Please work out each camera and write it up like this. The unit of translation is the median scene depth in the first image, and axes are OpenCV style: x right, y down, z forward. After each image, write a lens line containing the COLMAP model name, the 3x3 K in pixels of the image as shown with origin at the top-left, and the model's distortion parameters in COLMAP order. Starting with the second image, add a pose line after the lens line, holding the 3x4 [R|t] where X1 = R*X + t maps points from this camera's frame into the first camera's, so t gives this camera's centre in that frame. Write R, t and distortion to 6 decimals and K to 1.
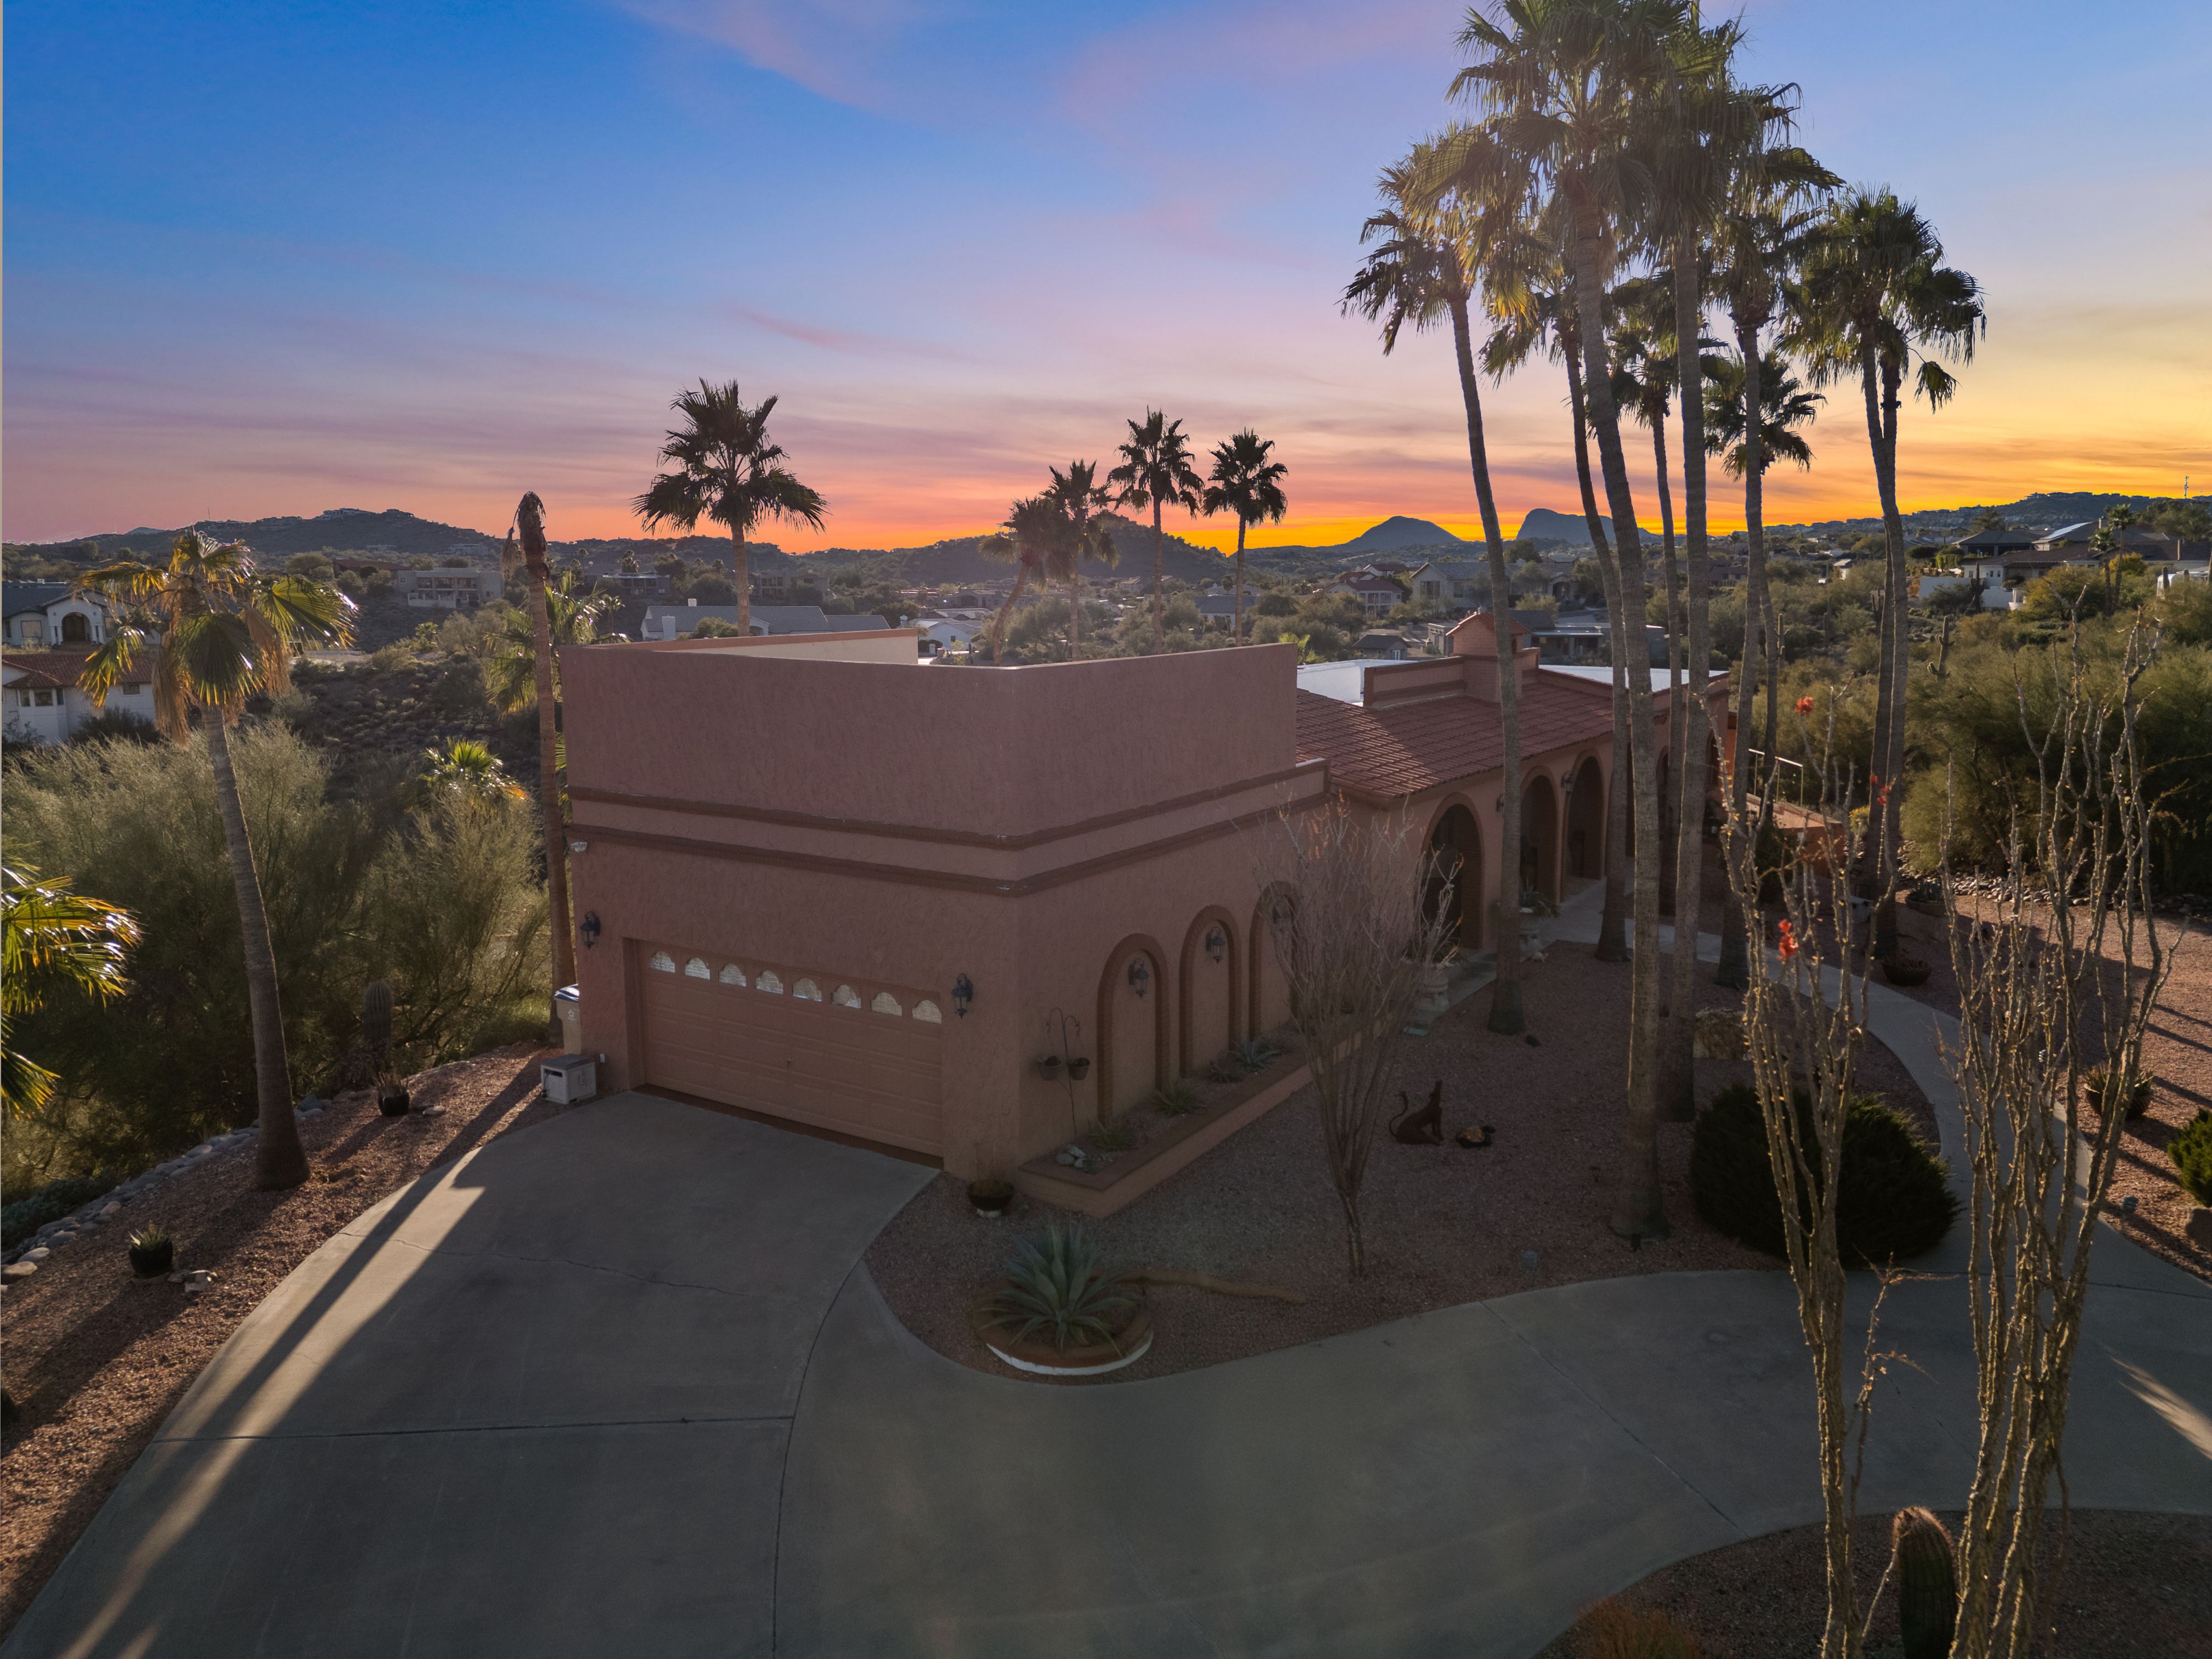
lens RADIAL K [[1564.7, 0, 1192.5], [0, 1564.7, 780.7], [0, 0, 1]] dist [0.055366, -0.035585]
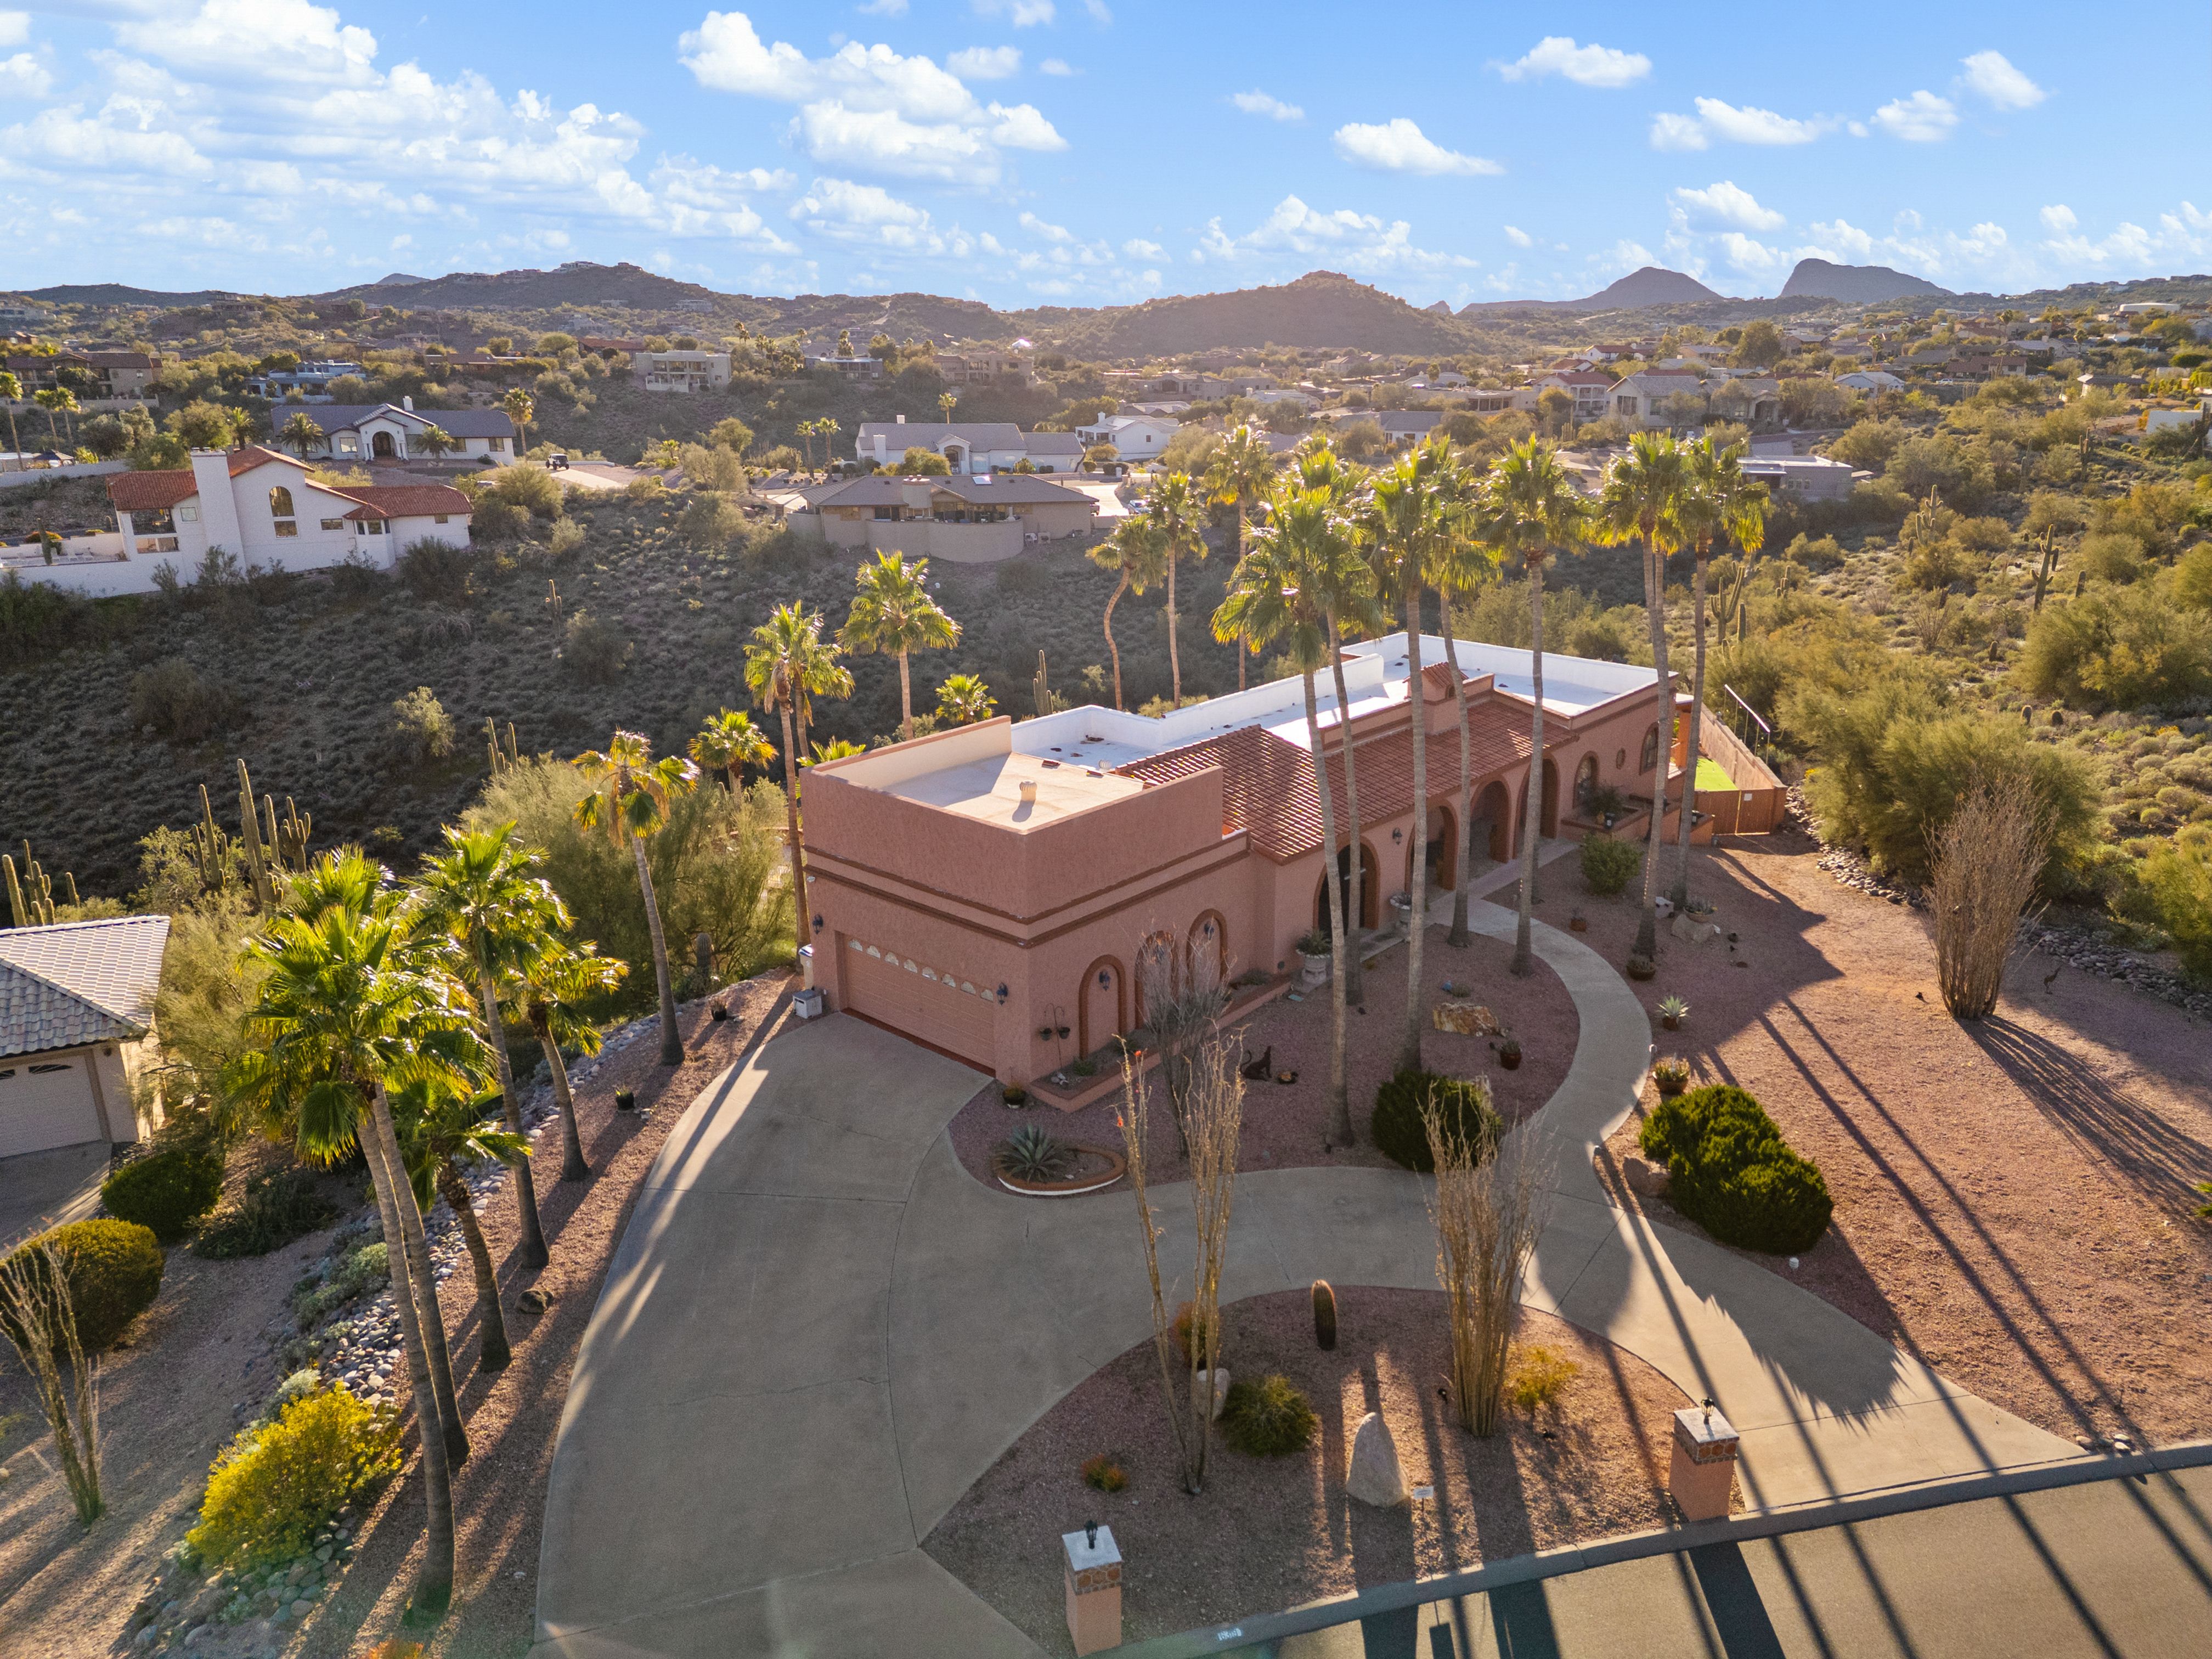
lens RADIAL K [[1520.8, 0, 1103.7], [0, 1520.8, 822.4], [0, 0, 1]] dist [0.075191, -0.075276]
pose [[0.983880, 0.041143, -0.174031, 0.256461], [-0.013571, 0.987546, 0.156745, -0.321121], [0.178313, -0.151857, 0.972185, -0.663460]]
